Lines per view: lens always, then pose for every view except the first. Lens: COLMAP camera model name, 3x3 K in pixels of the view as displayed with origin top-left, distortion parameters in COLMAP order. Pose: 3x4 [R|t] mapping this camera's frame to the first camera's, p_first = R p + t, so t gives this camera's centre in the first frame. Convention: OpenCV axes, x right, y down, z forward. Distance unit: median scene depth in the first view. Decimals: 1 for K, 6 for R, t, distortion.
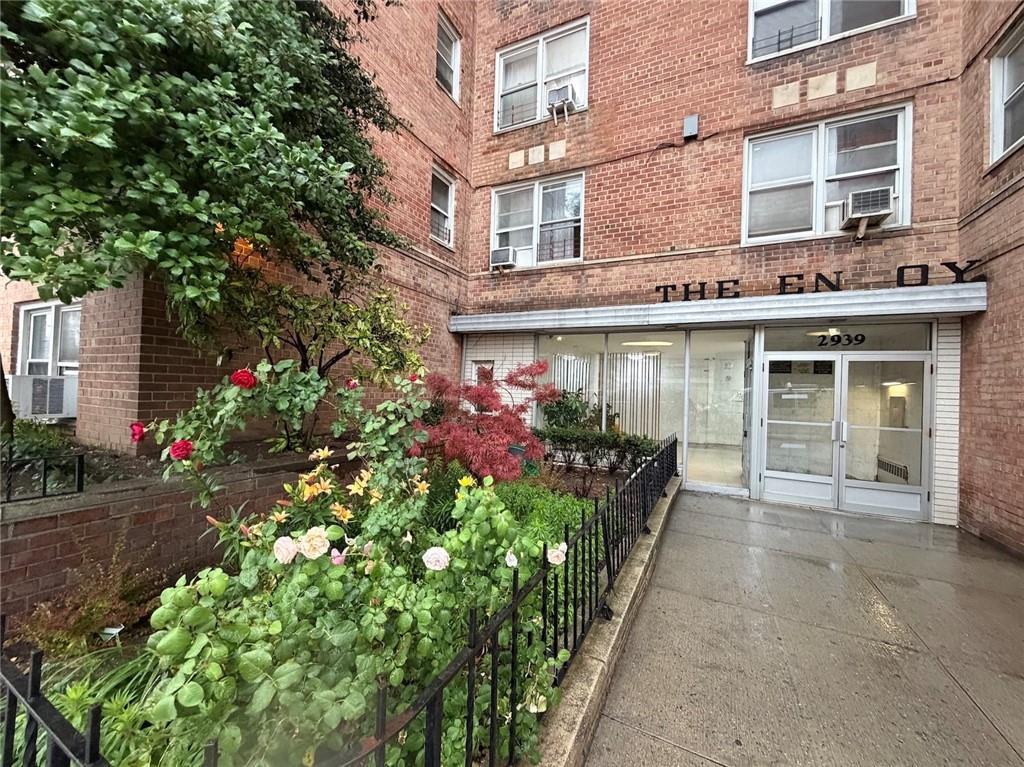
lens RADIAL K [[409.5, 0, 509.9], [0, 409.5, 384.5], [0, 0, 1]] dist [-0.002949, 0.000287]
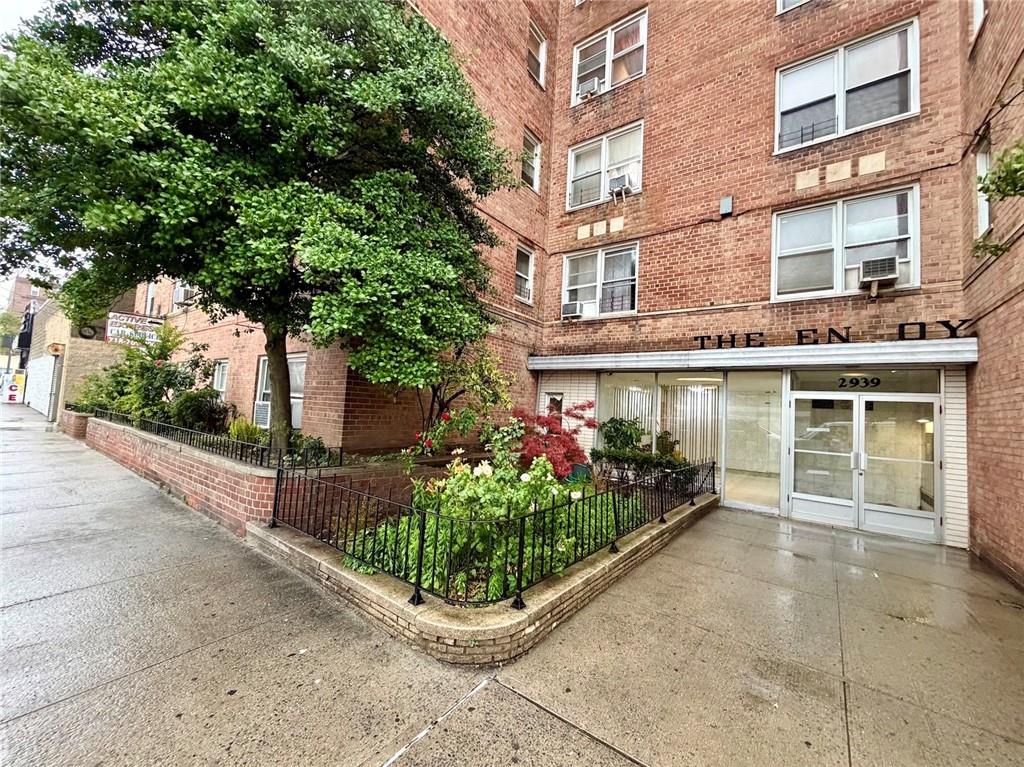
lens RADIAL K [[409.5, 0, 512.6], [0, 409.5, 381.6], [0, 0, 1]] dist [-0.002949, 0.000287]
pose [[0.983925, 0.010723, -0.178262, 0.039877], [-0.021961, 0.997885, -0.061189, -0.017277], [0.177229, 0.064120, 0.982079, -0.313695]]
